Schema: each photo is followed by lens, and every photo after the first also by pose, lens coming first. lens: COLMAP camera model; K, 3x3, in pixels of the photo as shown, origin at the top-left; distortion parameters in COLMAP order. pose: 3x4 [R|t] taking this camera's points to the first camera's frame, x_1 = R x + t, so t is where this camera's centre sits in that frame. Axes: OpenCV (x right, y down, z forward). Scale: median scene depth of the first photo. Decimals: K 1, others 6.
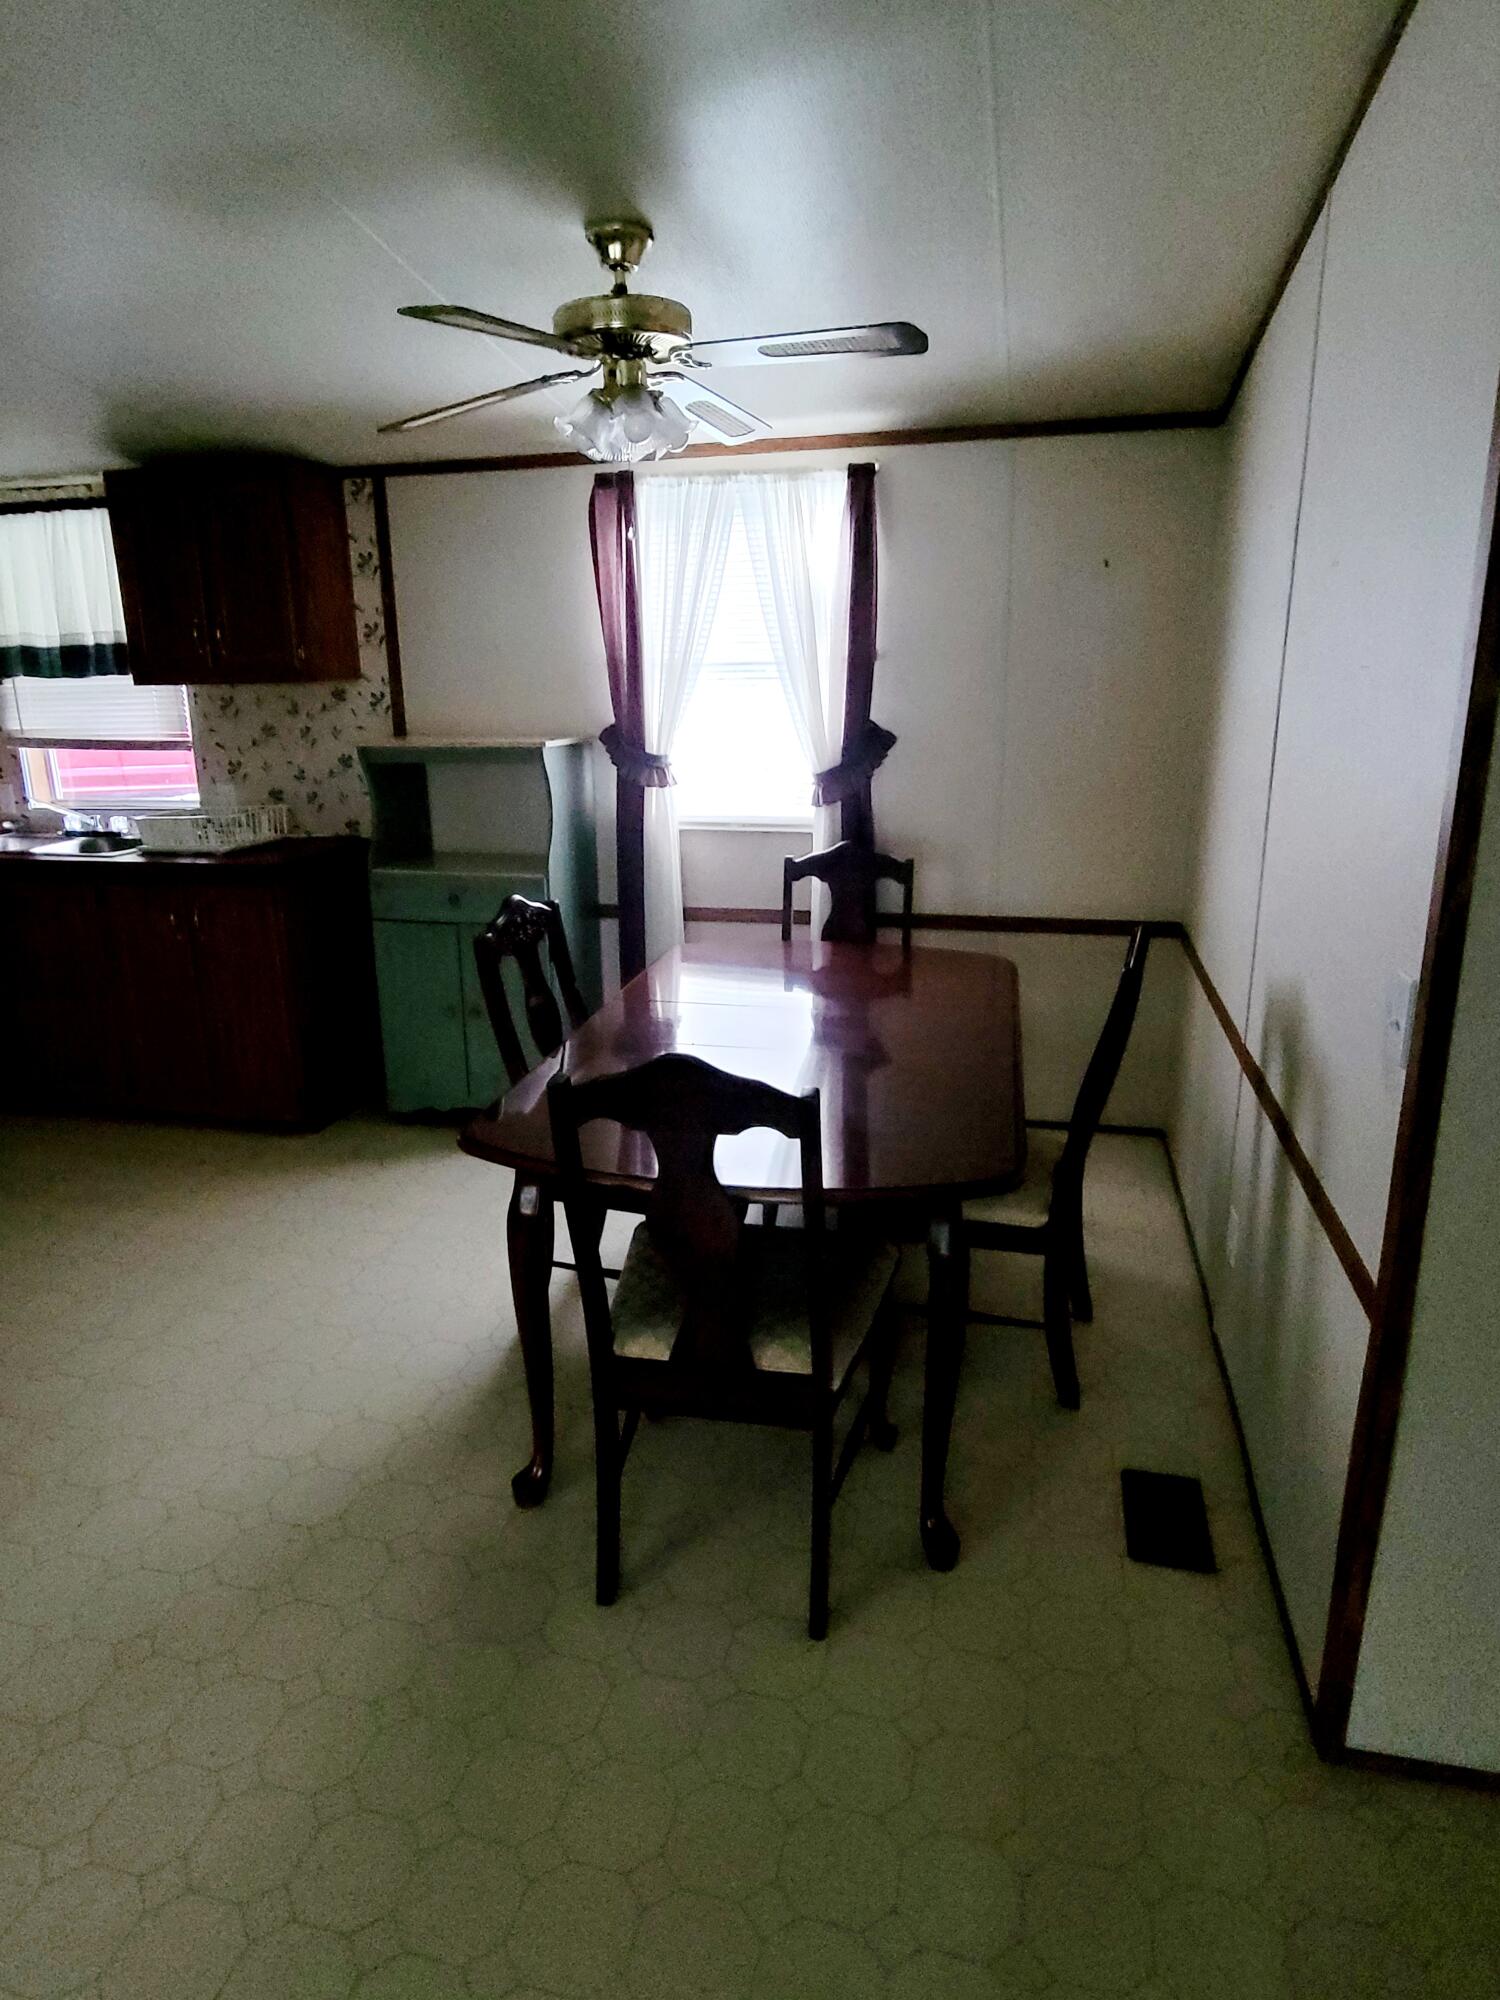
lens RADIAL K [[1194.6, 0, 750.0], [0, 1194.6, 991.7], [0, 0, 1]] dist [-0.008204, -0.001211]
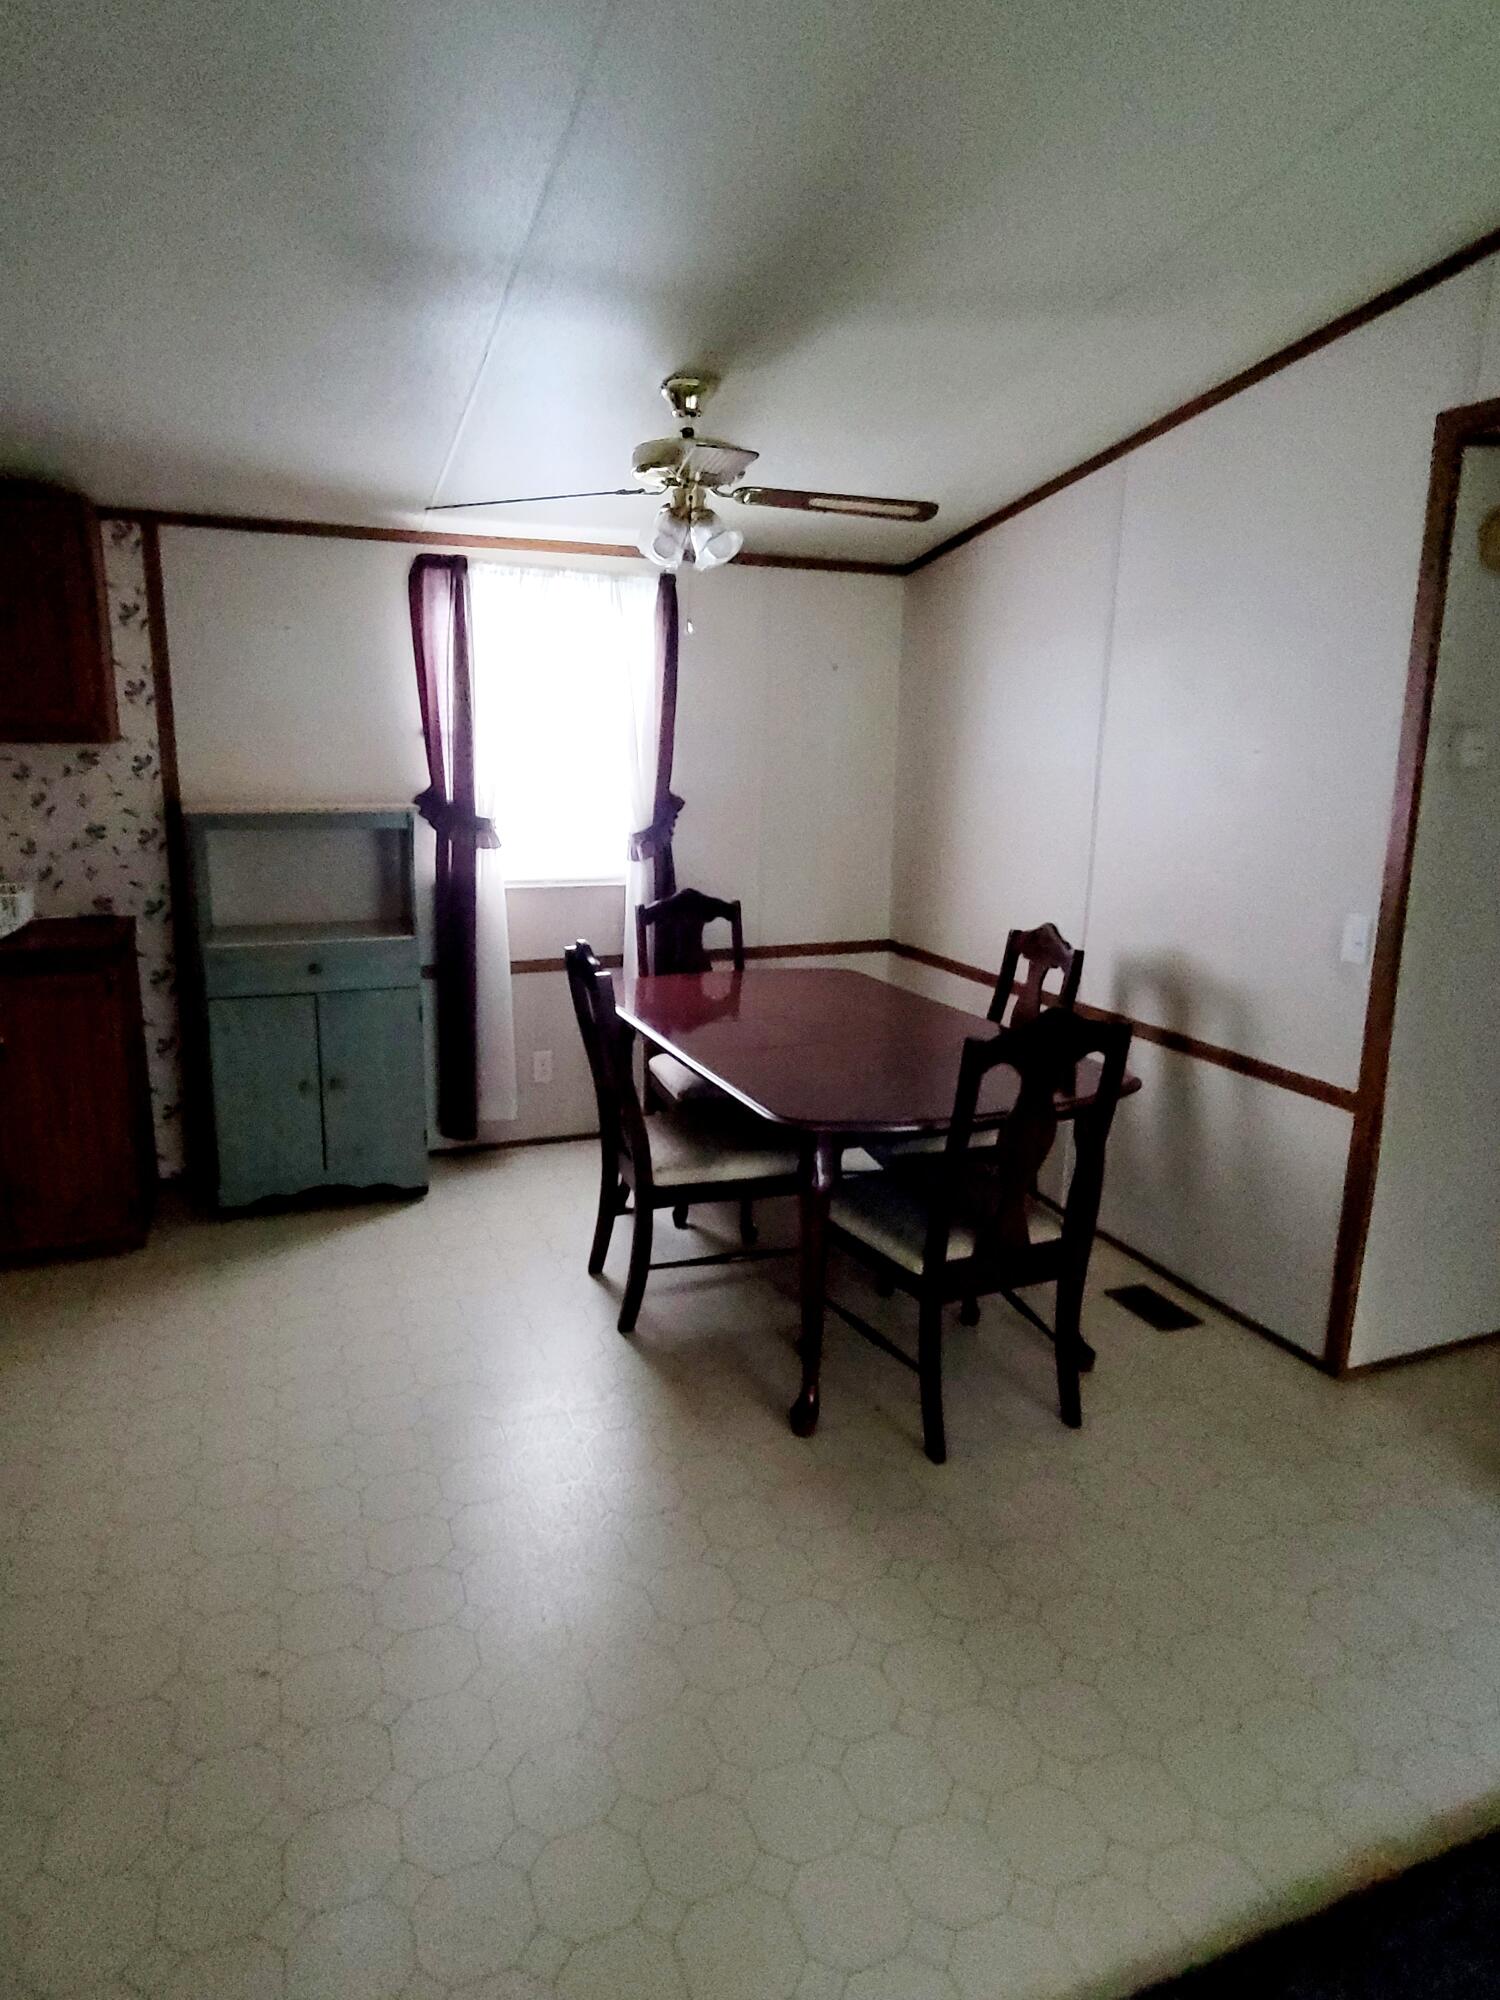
lens RADIAL K [[1194.6, 0, 747.7], [0, 1194.6, 1007.2], [0, 0, 1]] dist [-0.008204, -0.001211]
pose [[0.816028, -0.101068, 0.569108, -0.499183], [0.126872, 0.991902, -0.005766, 0.003430], [-0.563917, 0.076909, 0.822242, 0.008019]]
